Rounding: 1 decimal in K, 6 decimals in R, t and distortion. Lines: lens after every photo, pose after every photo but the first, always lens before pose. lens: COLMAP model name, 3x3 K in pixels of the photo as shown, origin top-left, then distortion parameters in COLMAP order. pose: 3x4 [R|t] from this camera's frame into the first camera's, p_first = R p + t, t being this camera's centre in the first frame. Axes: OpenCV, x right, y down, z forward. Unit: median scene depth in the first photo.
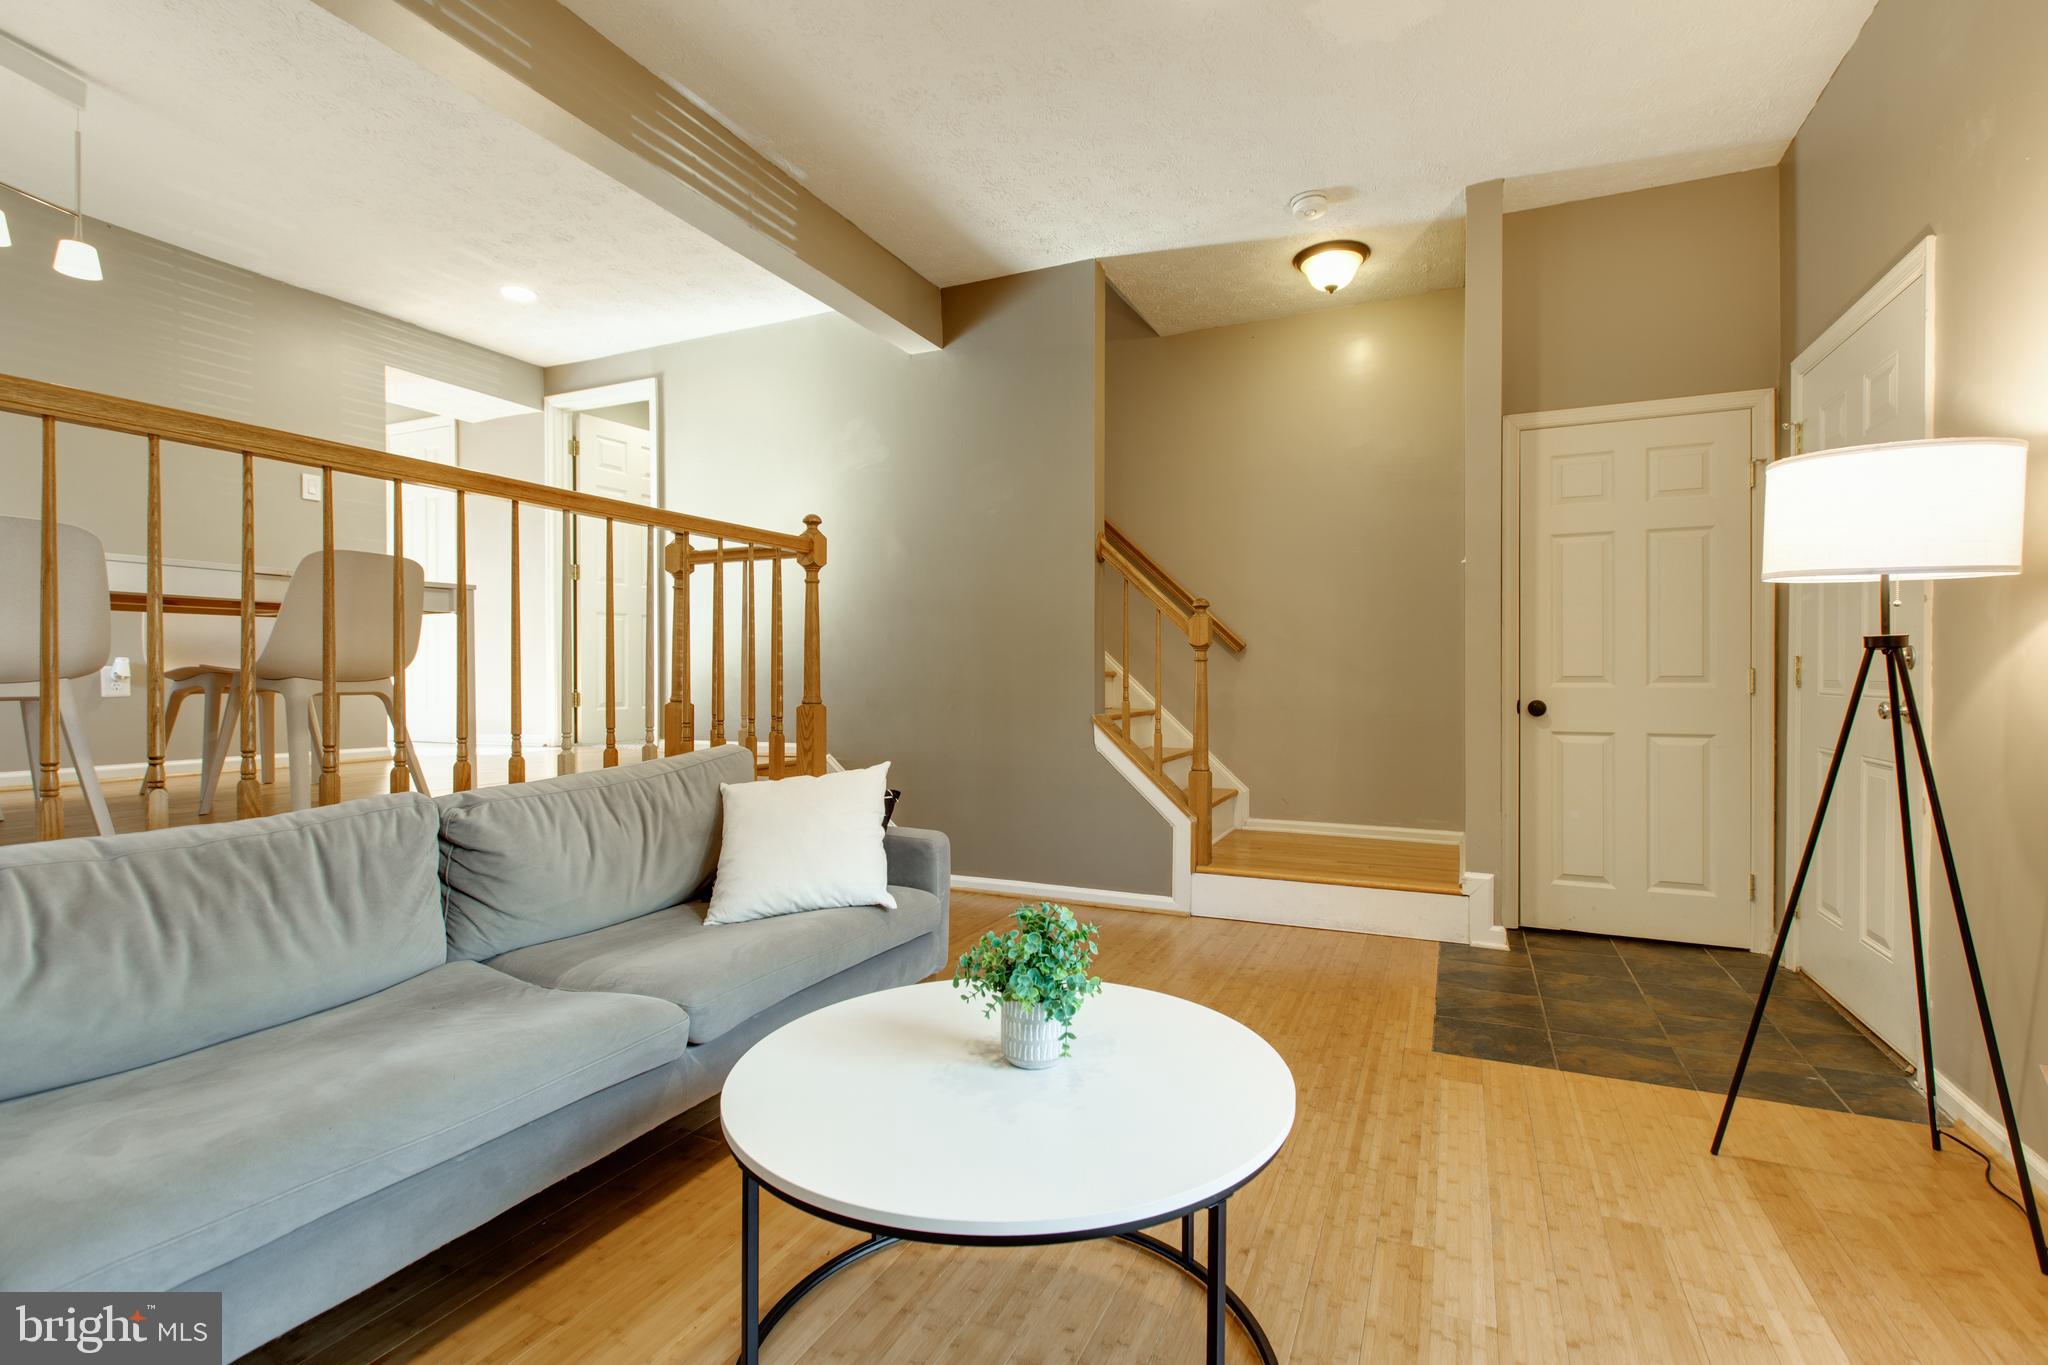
lens RADIAL K [[915.4, 0, 1063.5], [0, 915.4, 683.3], [0, 0, 1]] dist [0.003513, -0.000445]
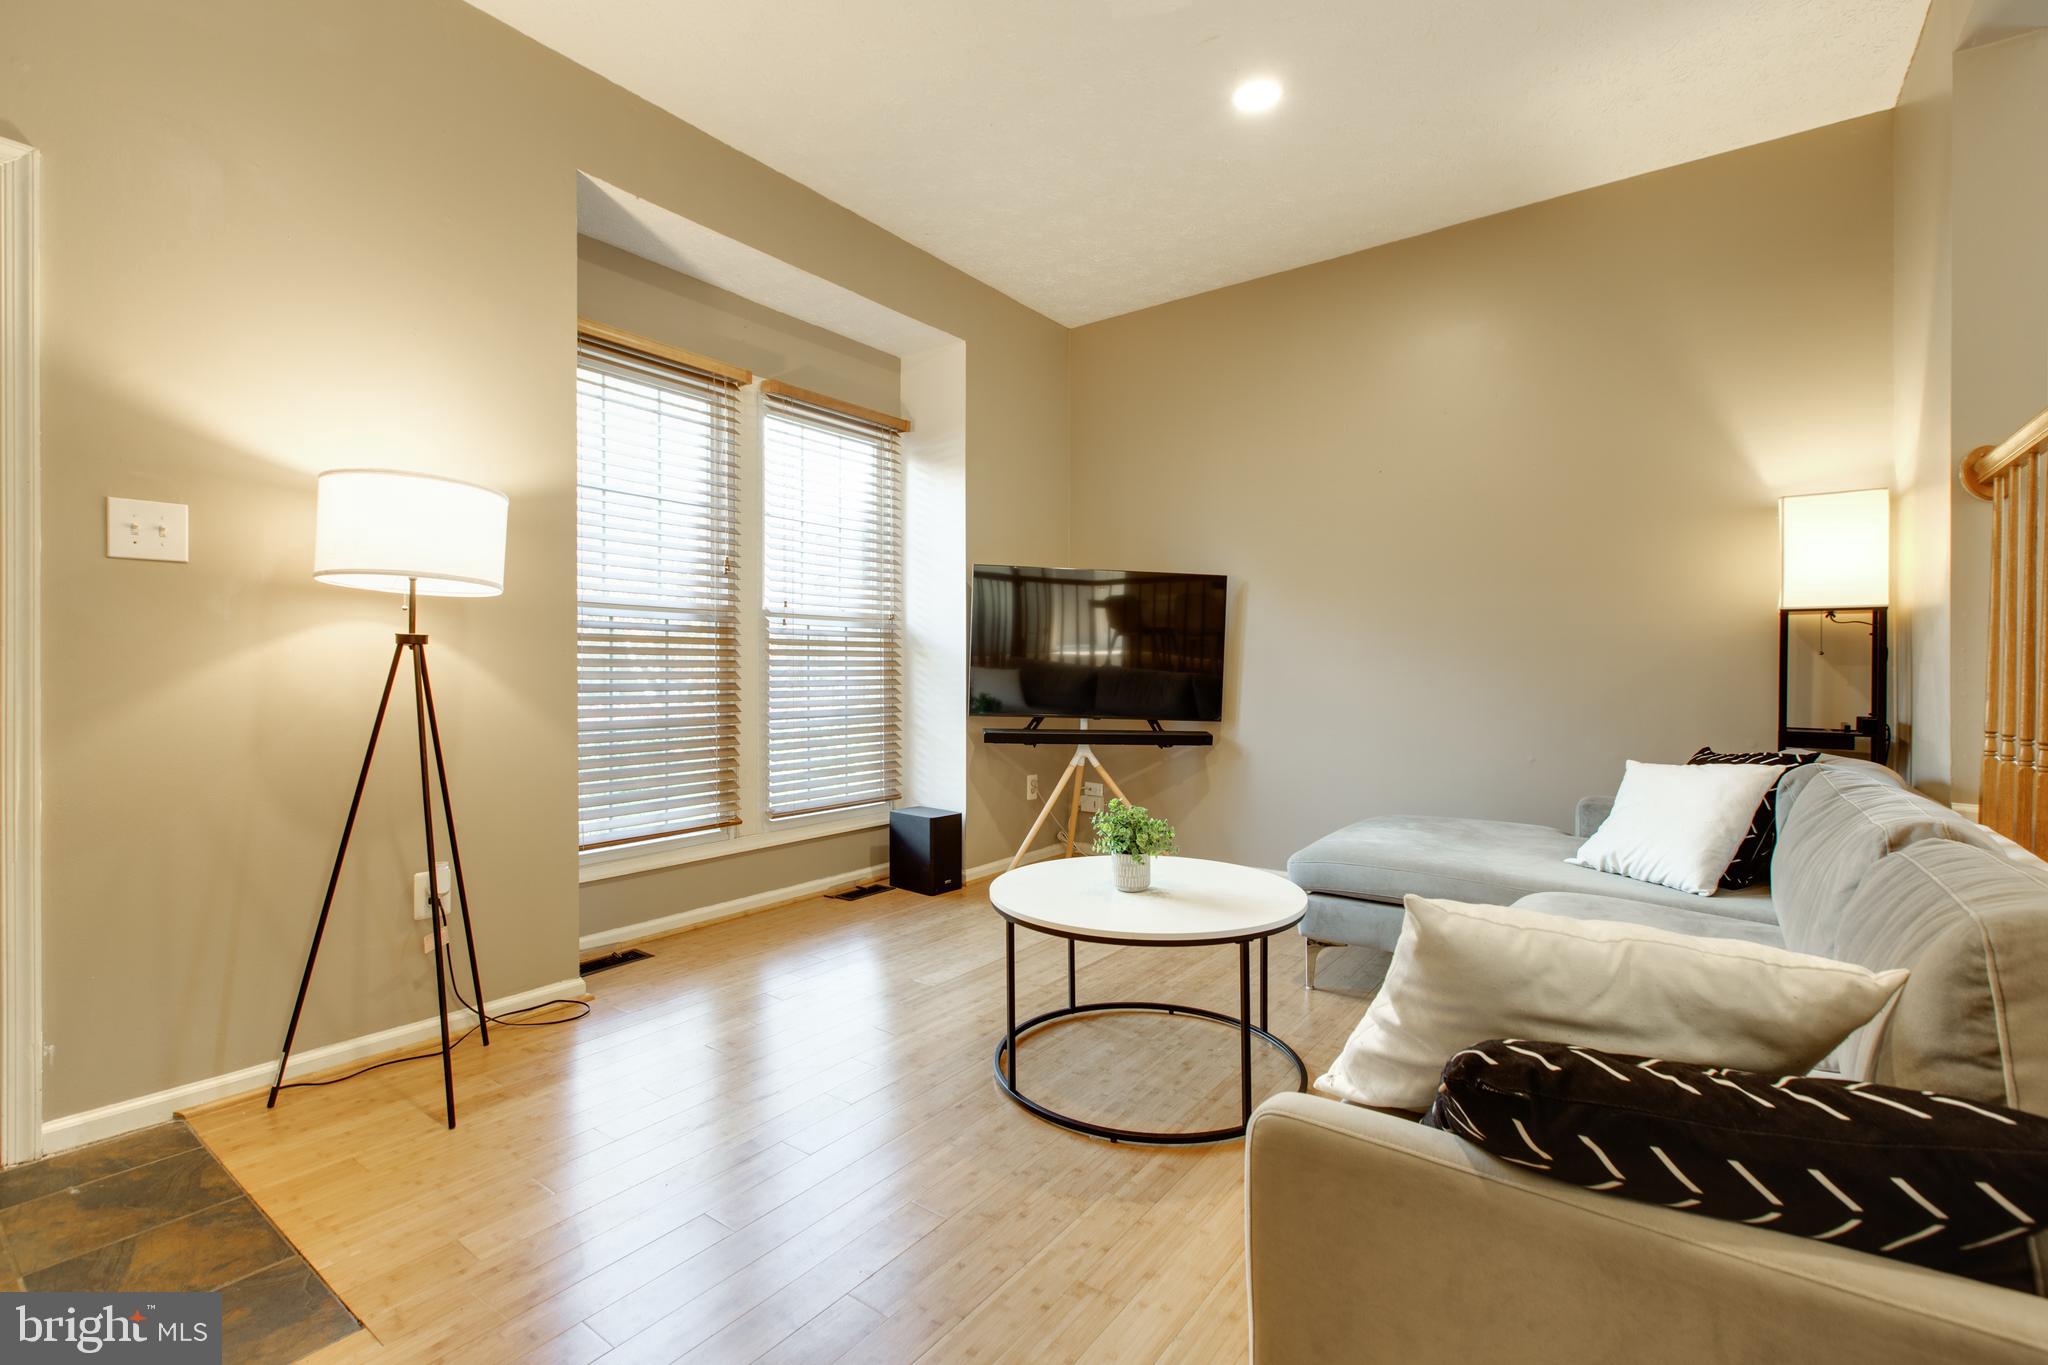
lens RADIAL K [[915.4, 0, 1049.5], [0, 915.4, 672.1], [0, 0, 1]] dist [0.003513, -0.000445]
pose [[-0.975922, -0.001197, 0.218115, -0.101348], [0.001890, 0.999901, 0.013941, -0.009392], [-0.218110, 0.014018, -0.975824, 1.066313]]
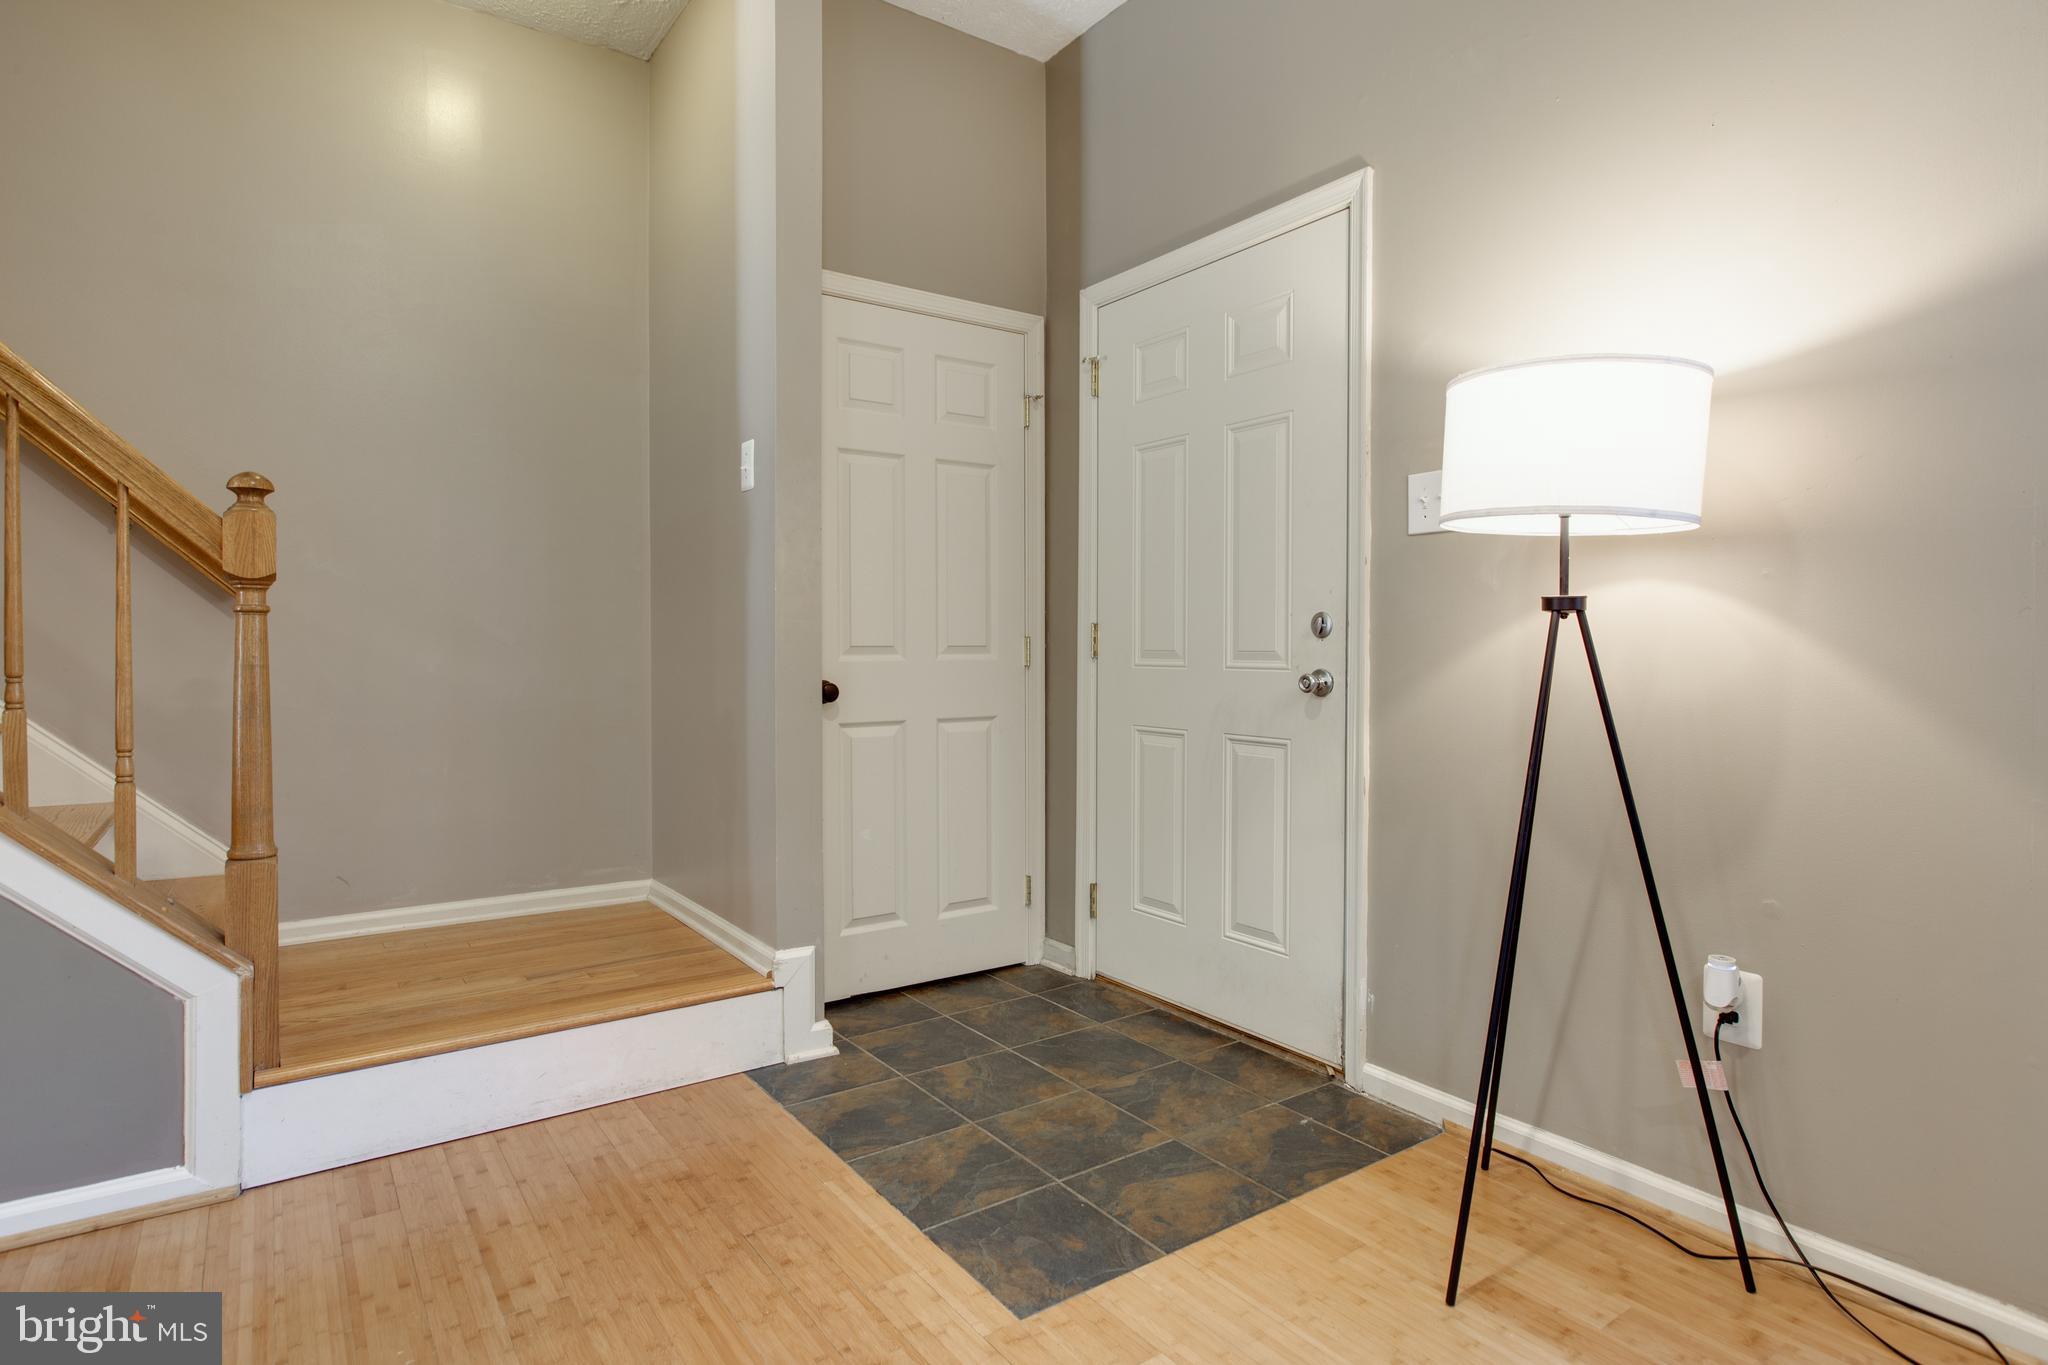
lens RADIAL K [[1058.9, 0, 988.8], [0, 1058.9, 662.5], [0, 0, 1]] dist [-0.002348, -0.002701]
pose [[0.542615, -0.014232, 0.839861, -0.104442], [0.008319, 0.999898, 0.011569, -0.003993], [-0.839940, 0.000709, 0.542678, 0.489505]]
